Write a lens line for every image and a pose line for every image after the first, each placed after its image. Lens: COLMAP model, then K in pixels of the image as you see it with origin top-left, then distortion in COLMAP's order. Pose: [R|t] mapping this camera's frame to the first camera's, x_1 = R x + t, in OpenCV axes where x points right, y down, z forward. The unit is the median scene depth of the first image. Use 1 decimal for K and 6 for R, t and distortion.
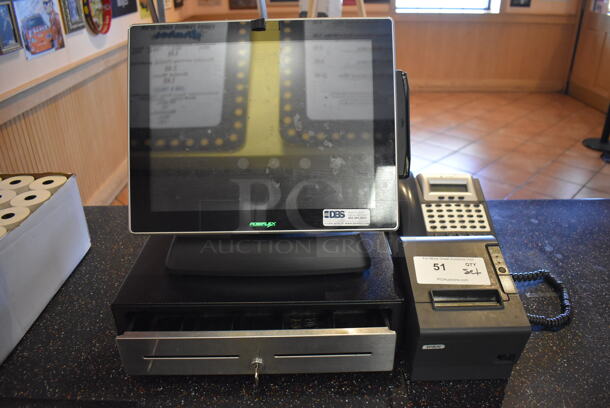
lens RADIAL K [[479.2, 0, 306.1], [0, 479.2, 201.9], [0, 0, 1]] dist [-0.098312, 0.005473]
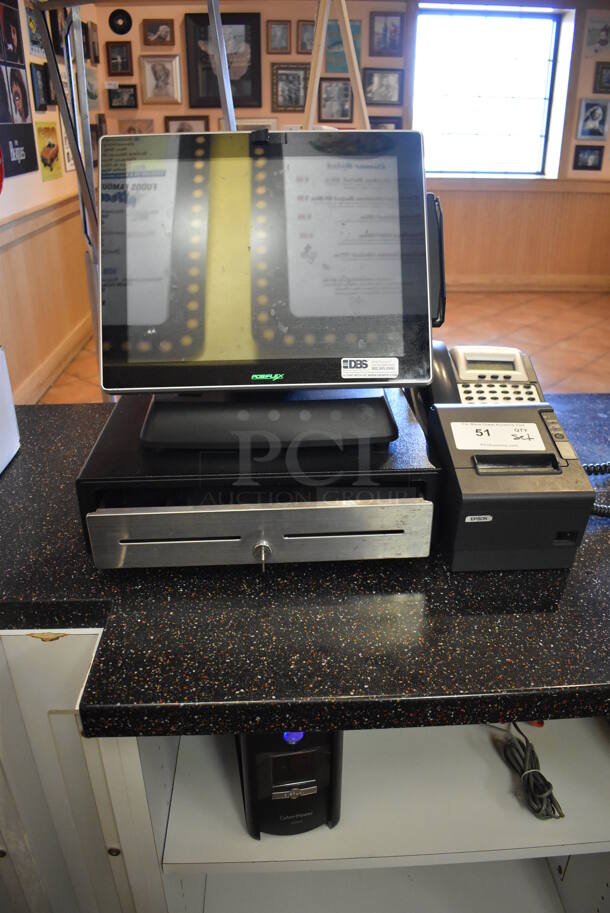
lens RADIAL K [[717.2, 0, 308.2], [0, 717.2, 459.2], [0, 0, 1]] dist [-0.098312, 0.005473]
pose [[0.998968, -0.009195, 0.044480, -0.053160], [0.009786, 0.999866, -0.013091, 0.140368], [-0.044354, 0.013512, 0.998924, -0.150545]]
